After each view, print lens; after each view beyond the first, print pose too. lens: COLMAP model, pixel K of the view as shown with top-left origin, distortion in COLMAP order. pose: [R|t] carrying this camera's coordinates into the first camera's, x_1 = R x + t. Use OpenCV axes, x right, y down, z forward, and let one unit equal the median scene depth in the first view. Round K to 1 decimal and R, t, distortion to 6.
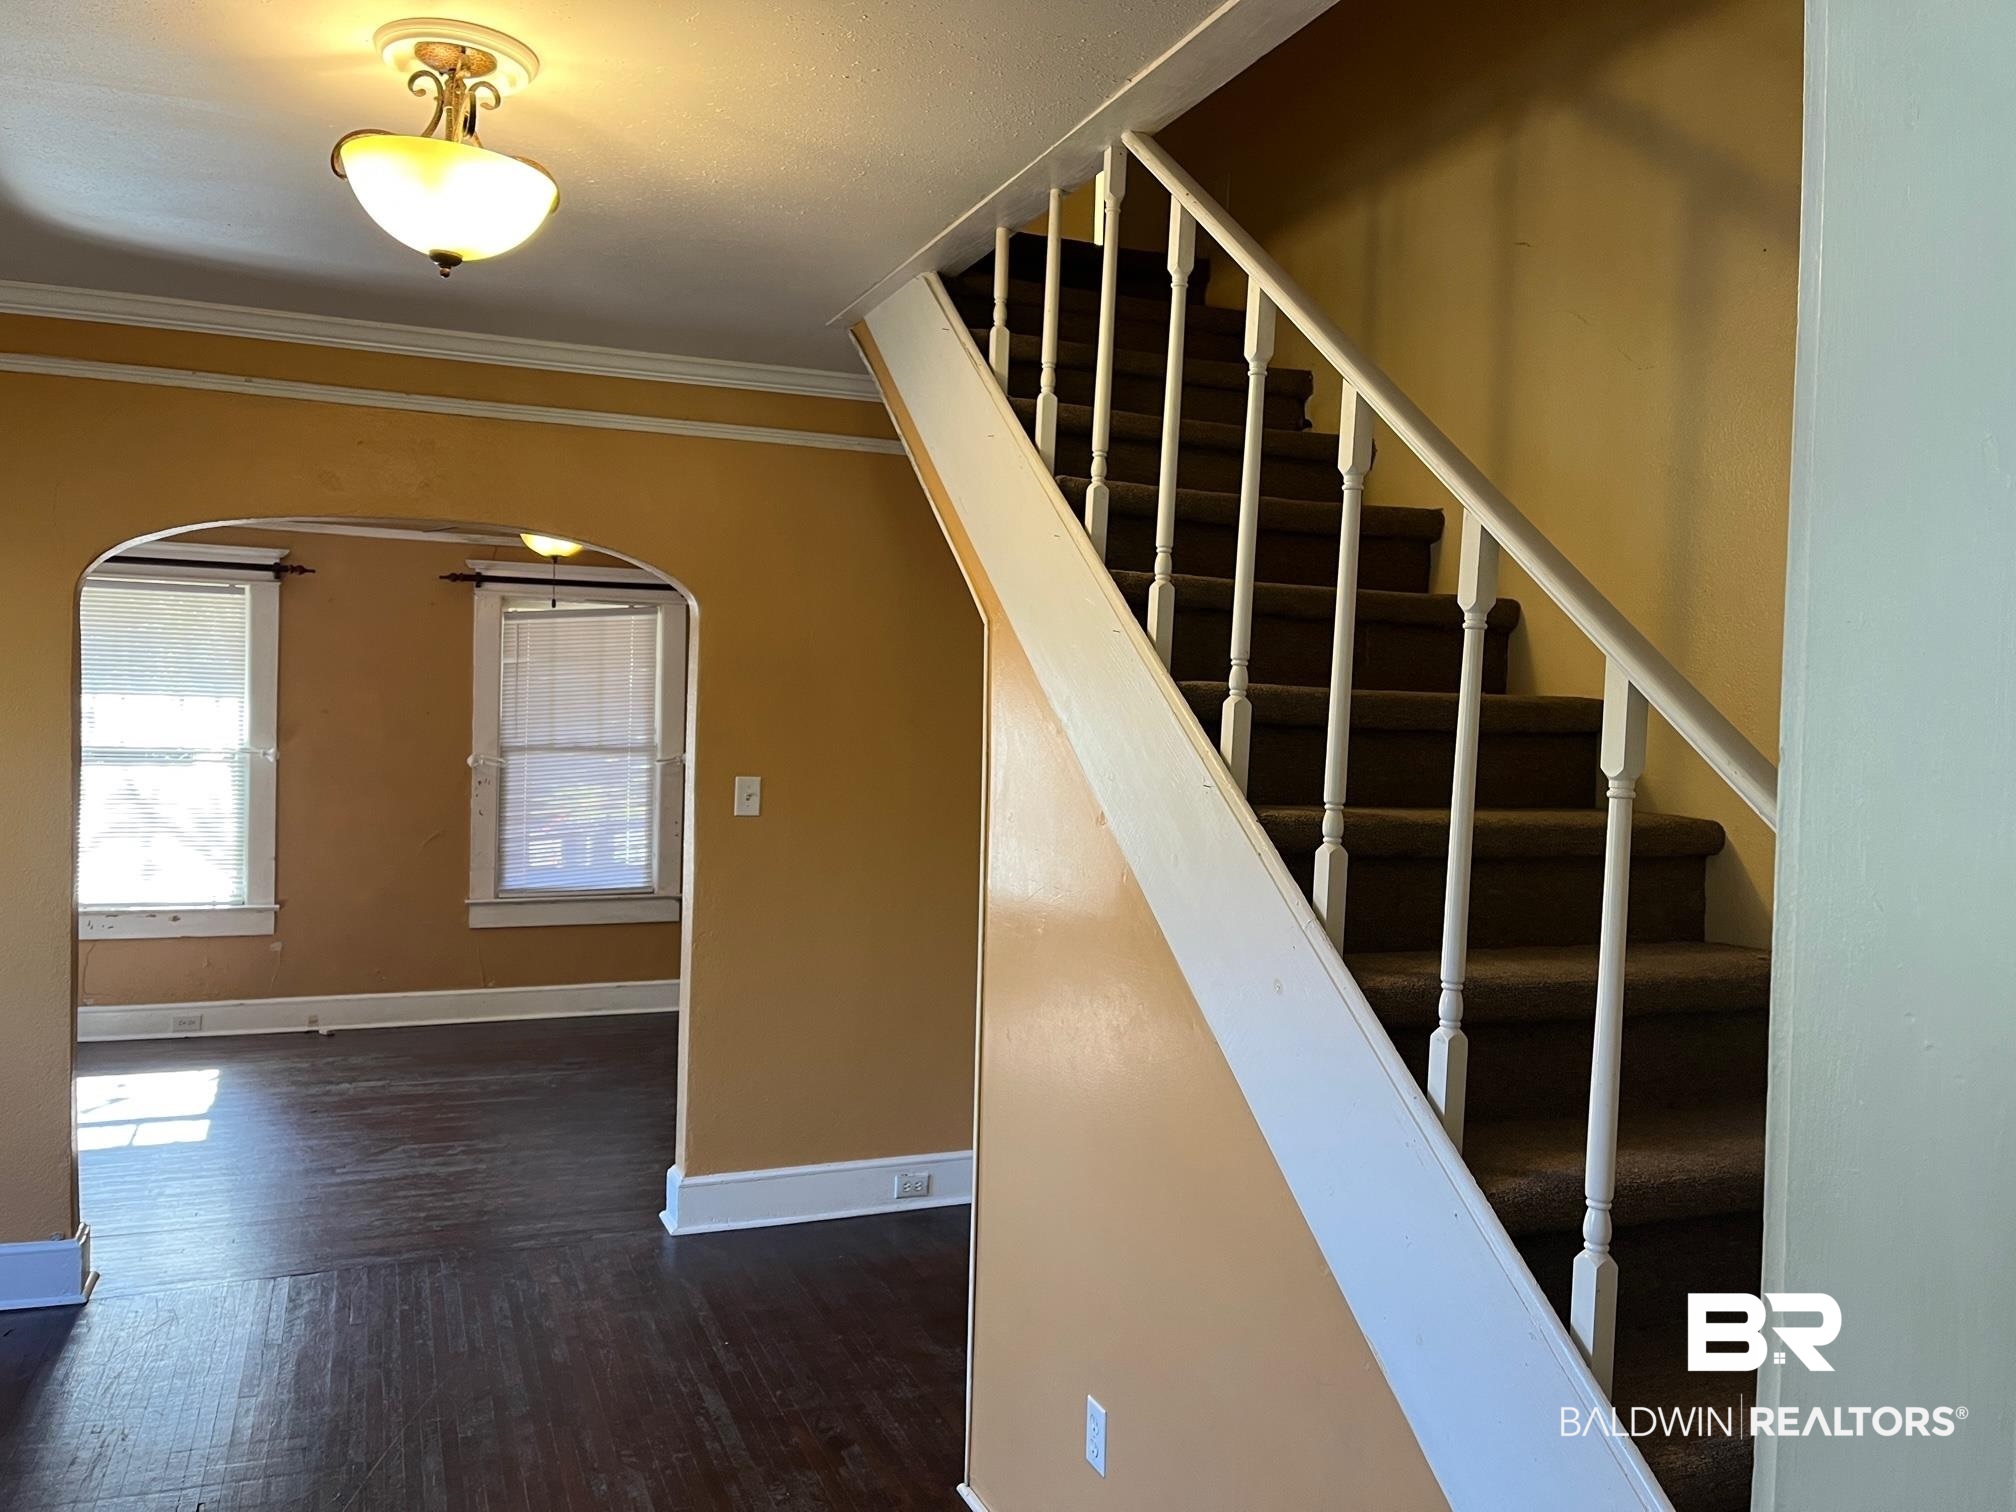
lens RADIAL K [[1524.3, 0, 1008.0], [0, 1524.3, 756.0], [0, 0, 1]] dist [-0.002716, -0.001799]
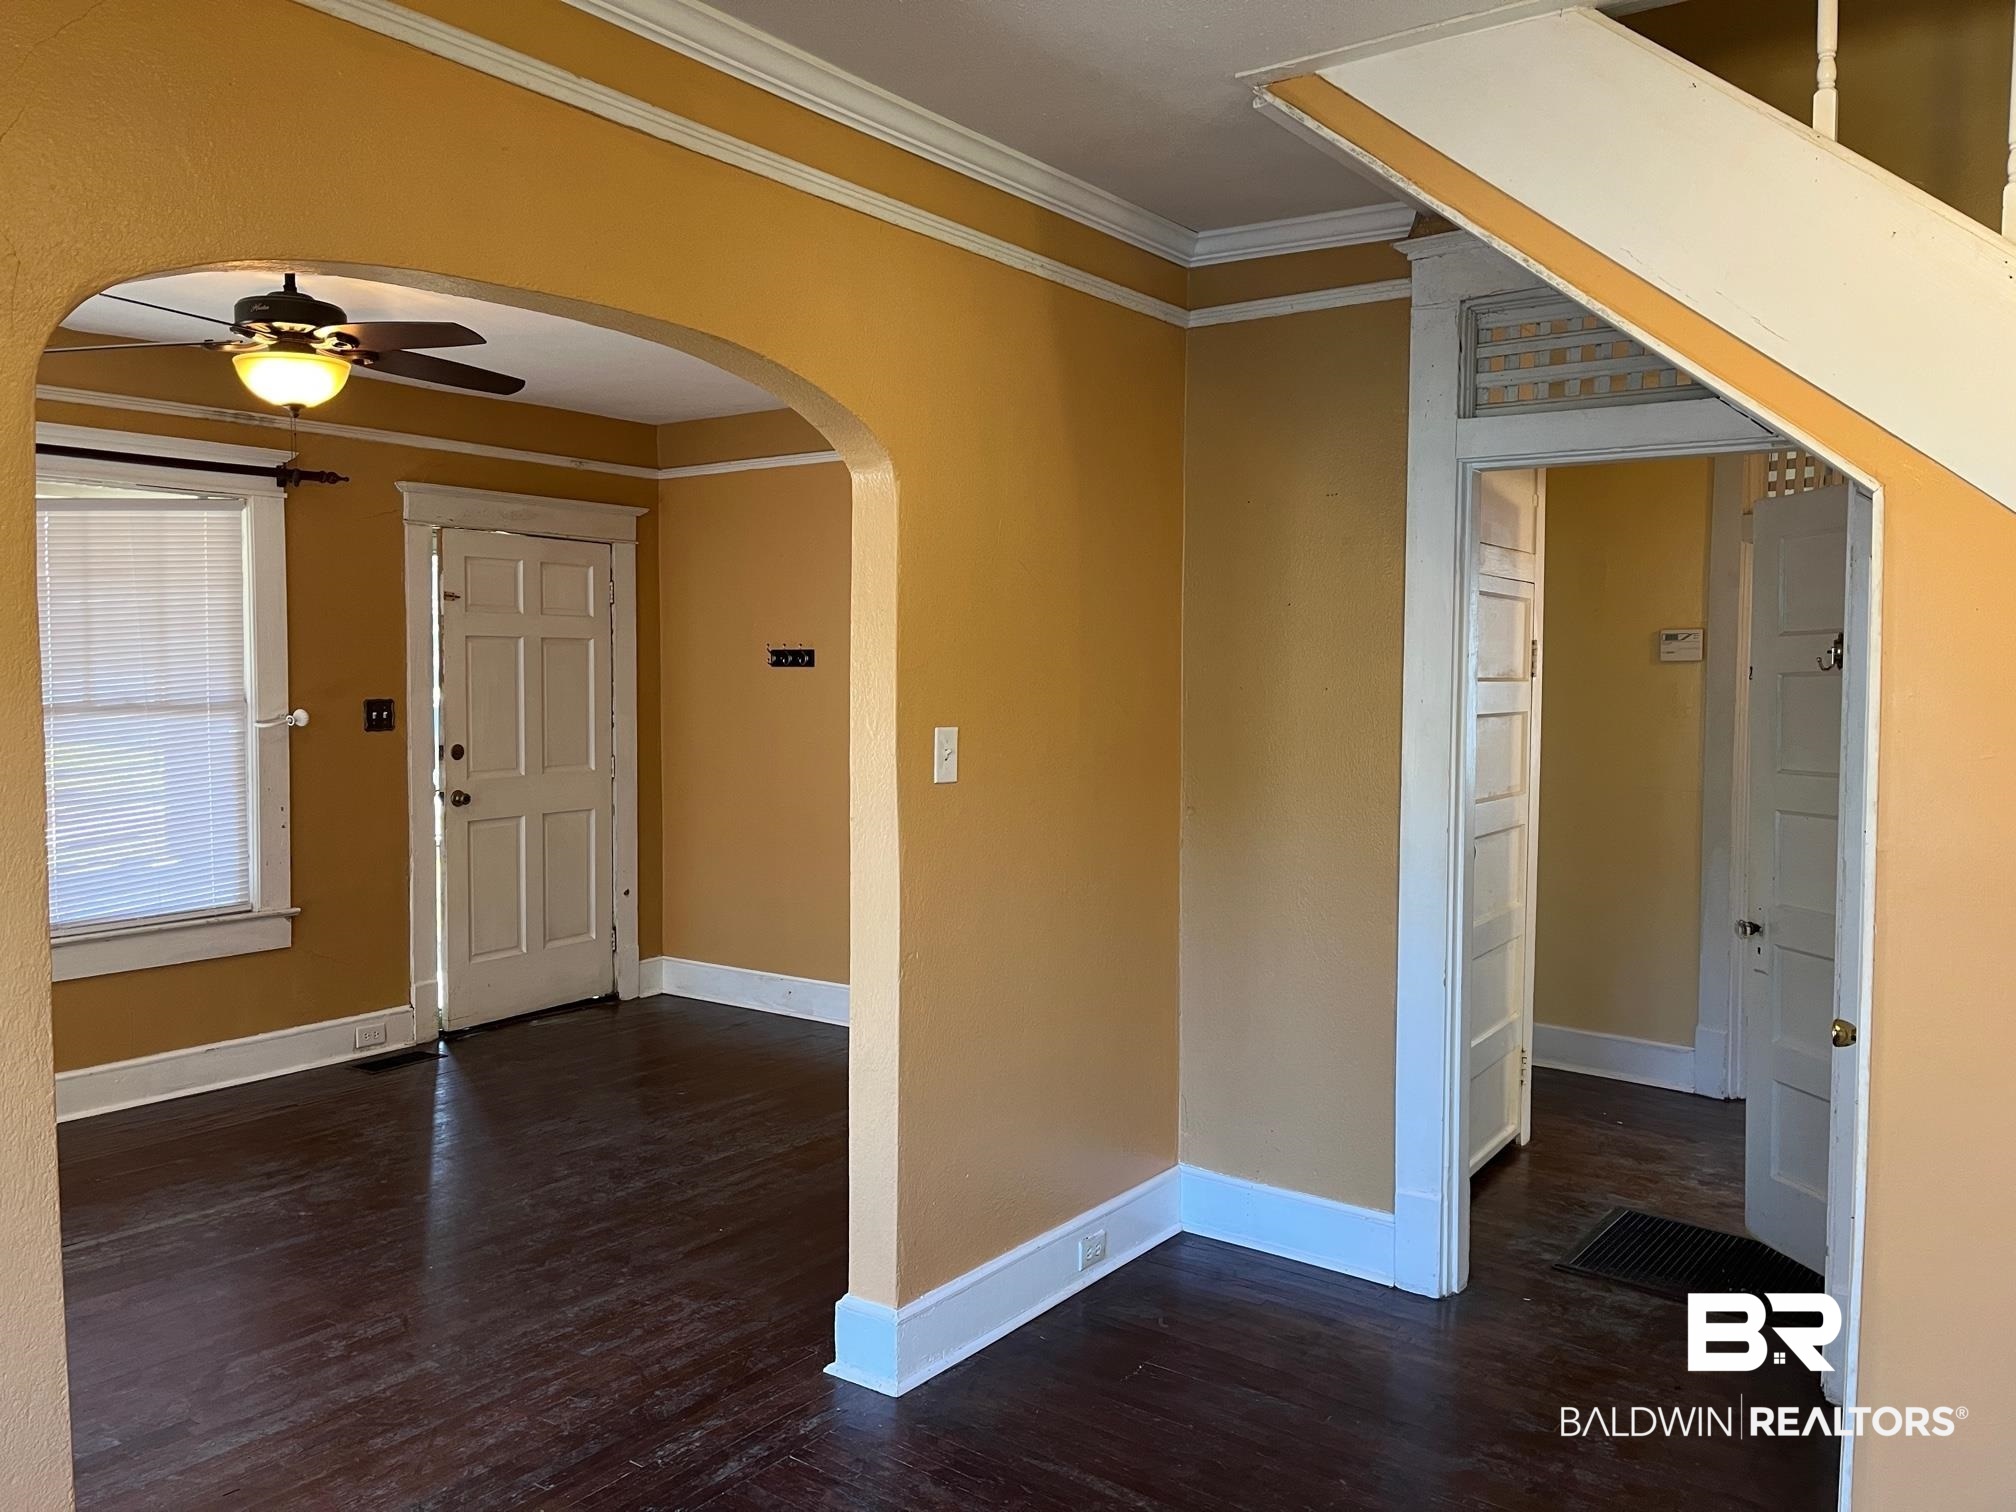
lens RADIAL K [[1542.6, 0, 1008.0], [0, 1542.6, 756.0], [0, 0, 1]] dist [0.027603, -0.005189]
pose [[0.863604, -0.048190, 0.501863, -0.338614], [0.030142, 0.998576, 0.044018, -0.002426], [-0.503269, -0.022887, 0.863827, 0.248118]]
